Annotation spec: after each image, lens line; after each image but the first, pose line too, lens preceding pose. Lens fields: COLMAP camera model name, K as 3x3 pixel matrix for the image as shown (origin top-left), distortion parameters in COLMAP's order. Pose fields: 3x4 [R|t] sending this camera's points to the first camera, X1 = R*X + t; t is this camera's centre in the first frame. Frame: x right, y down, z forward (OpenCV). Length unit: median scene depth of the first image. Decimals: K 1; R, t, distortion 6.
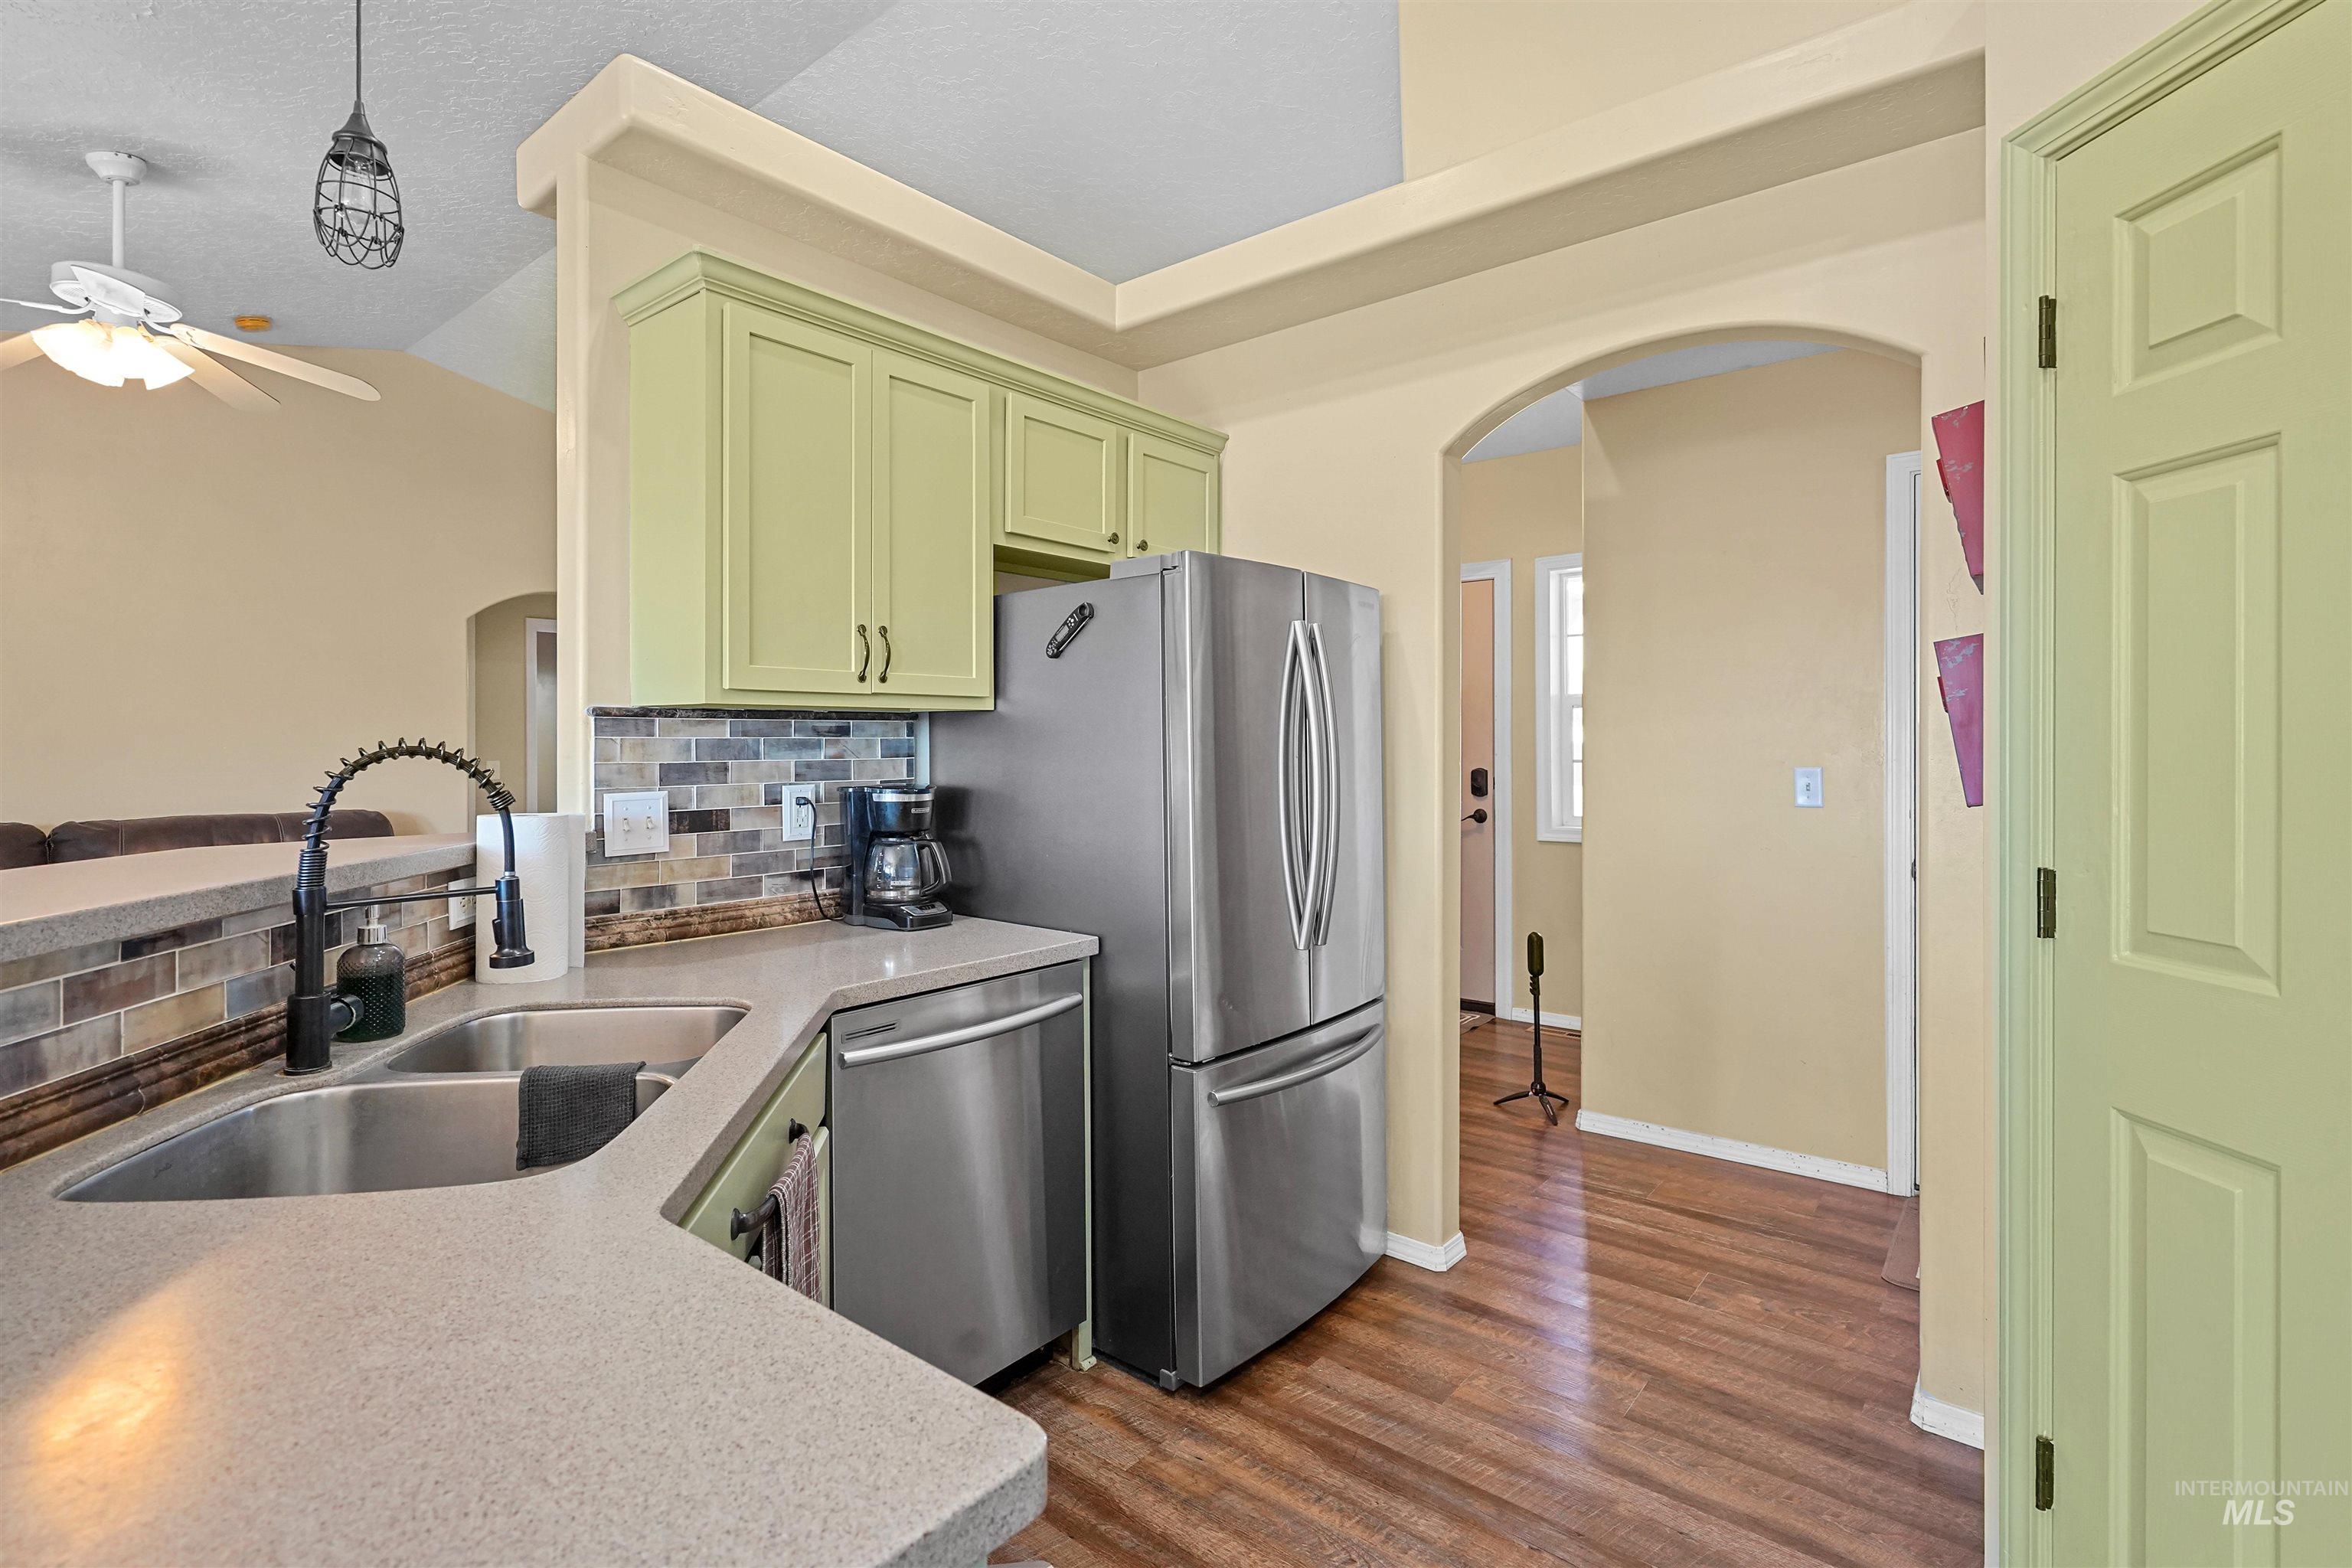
lens RADIAL K [[1097.0, 0, 1172.8], [0, 1097.0, 748.7], [0, 0, 1]] dist [-0.003694, 0.001257]
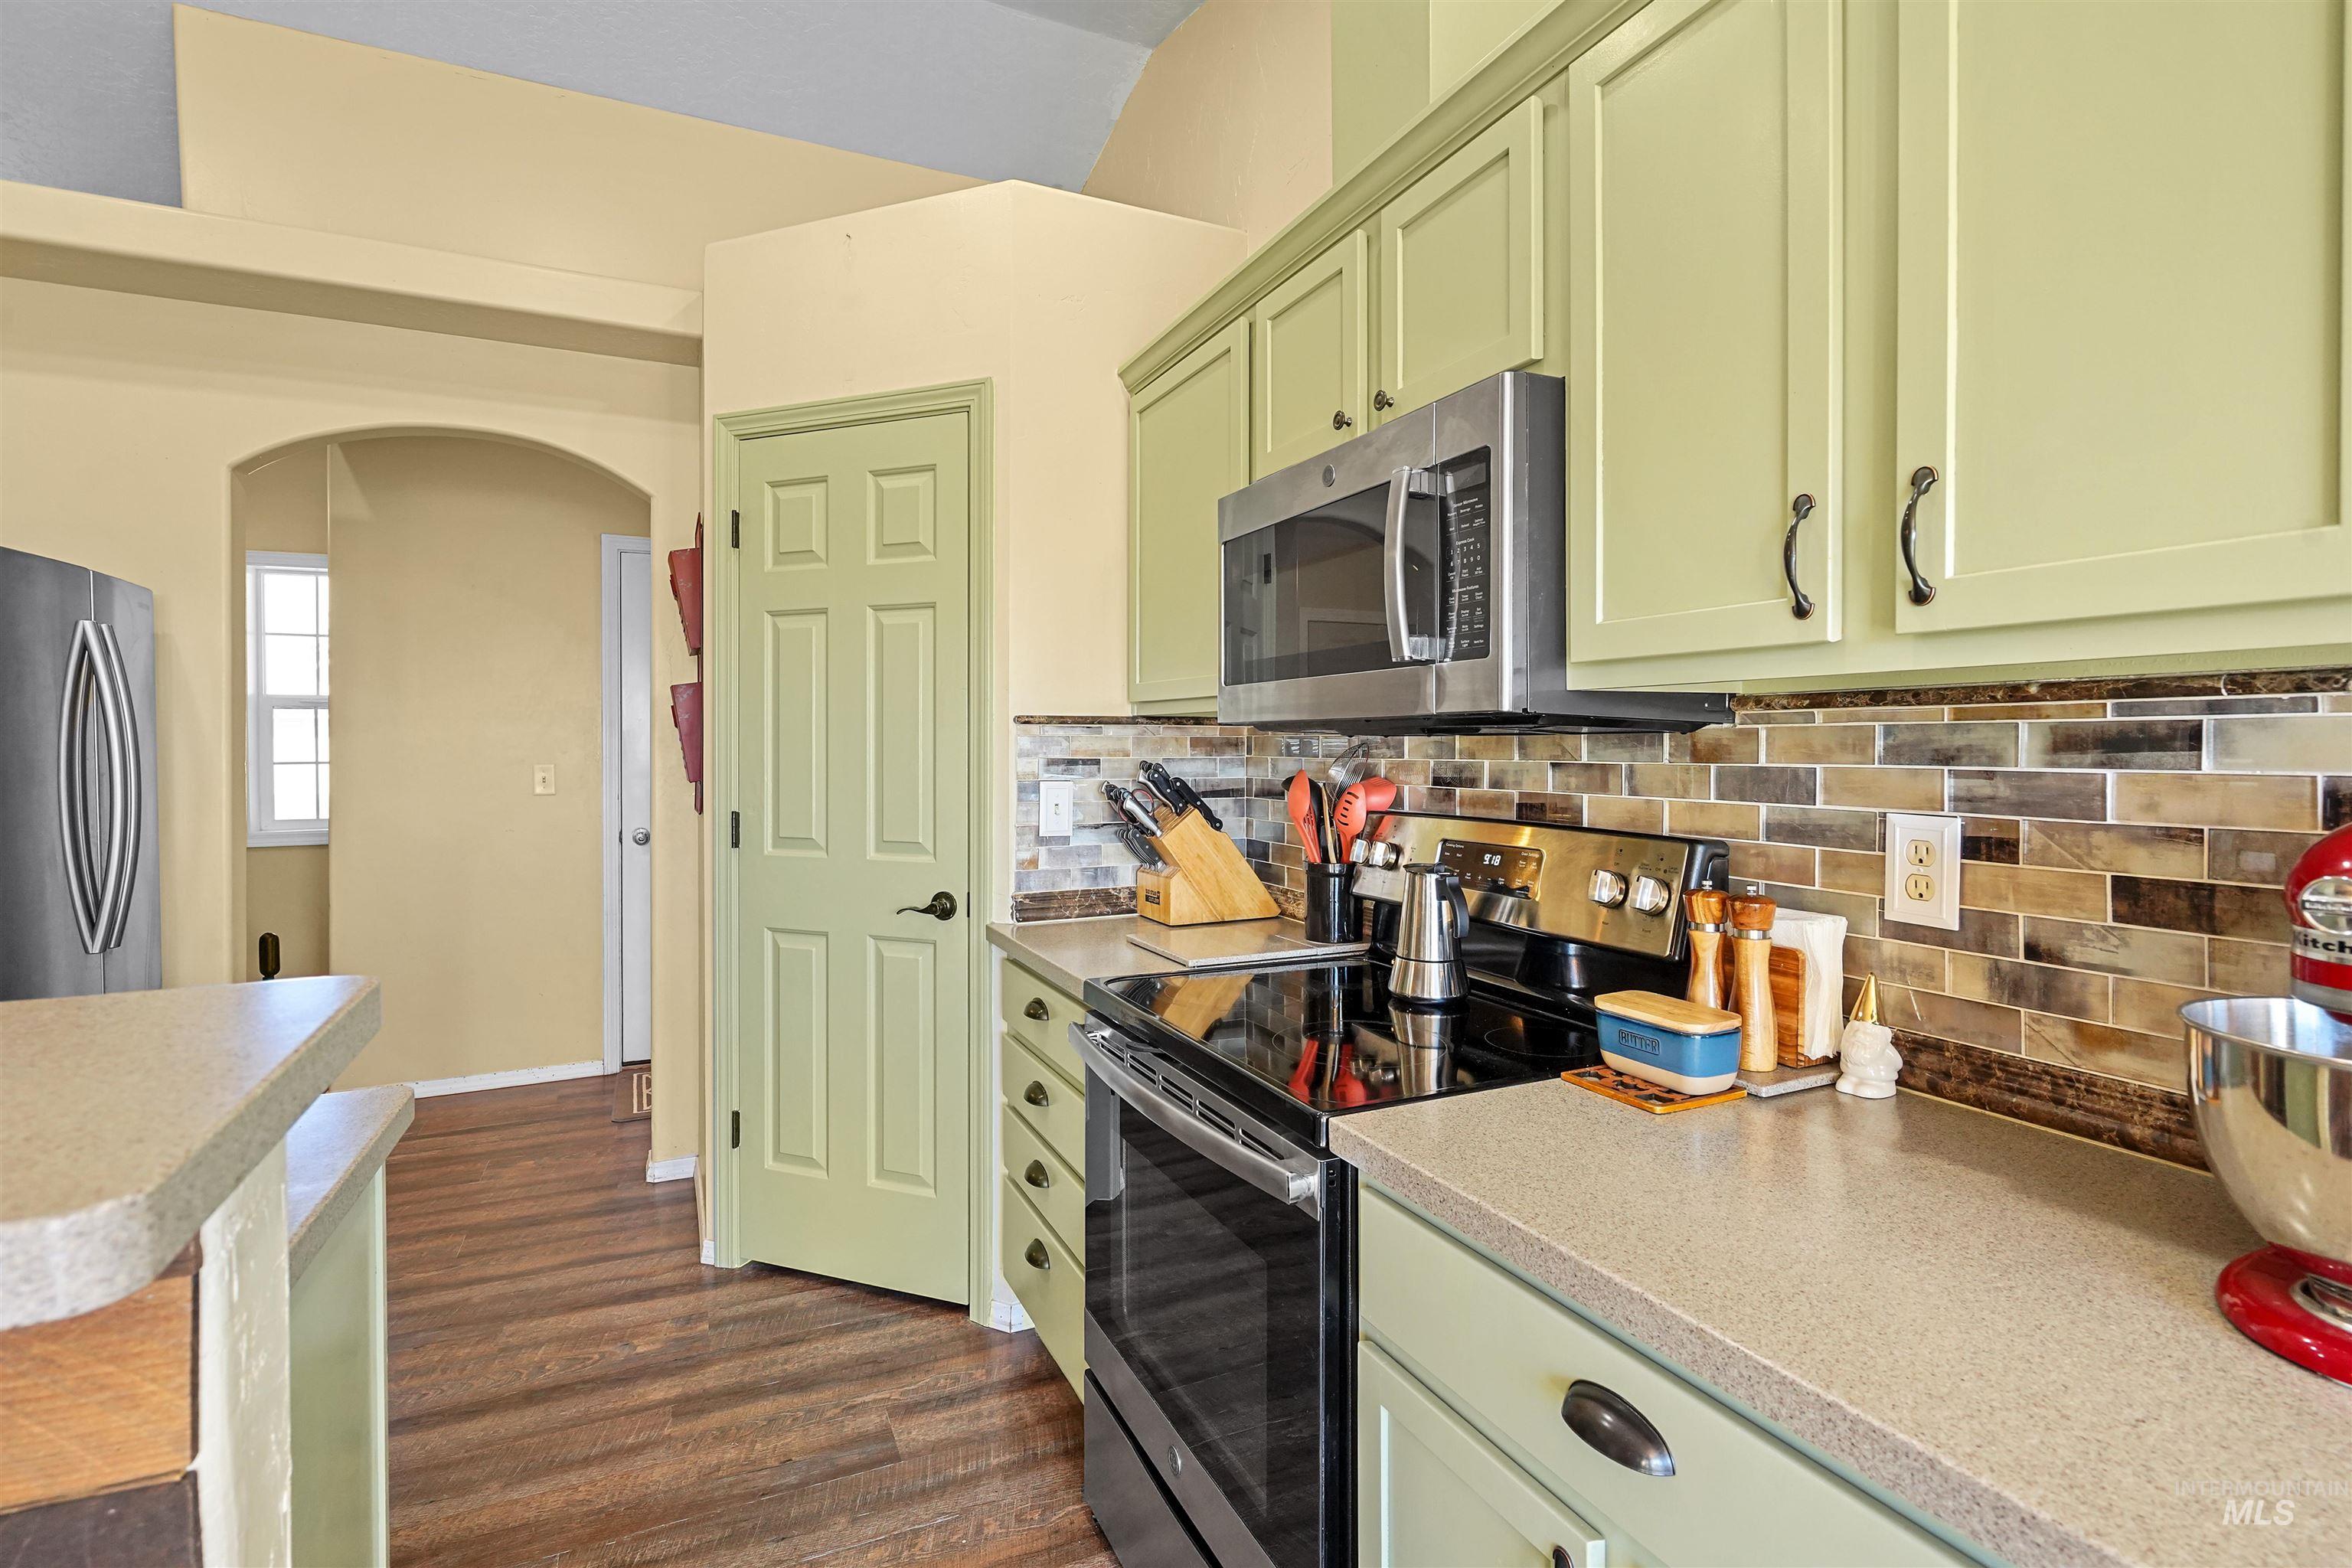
lens RADIAL K [[1097.0, 0, 1169.7], [0, 1097.0, 743.6], [0, 0, 1]] dist [-0.003694, 0.001257]
pose [[0.437549, 0.002757, 0.899190, -0.382478], [0.004047, 0.999979, -0.005036, 0.003191], [-0.899185, 0.005843, 0.437529, -0.334996]]
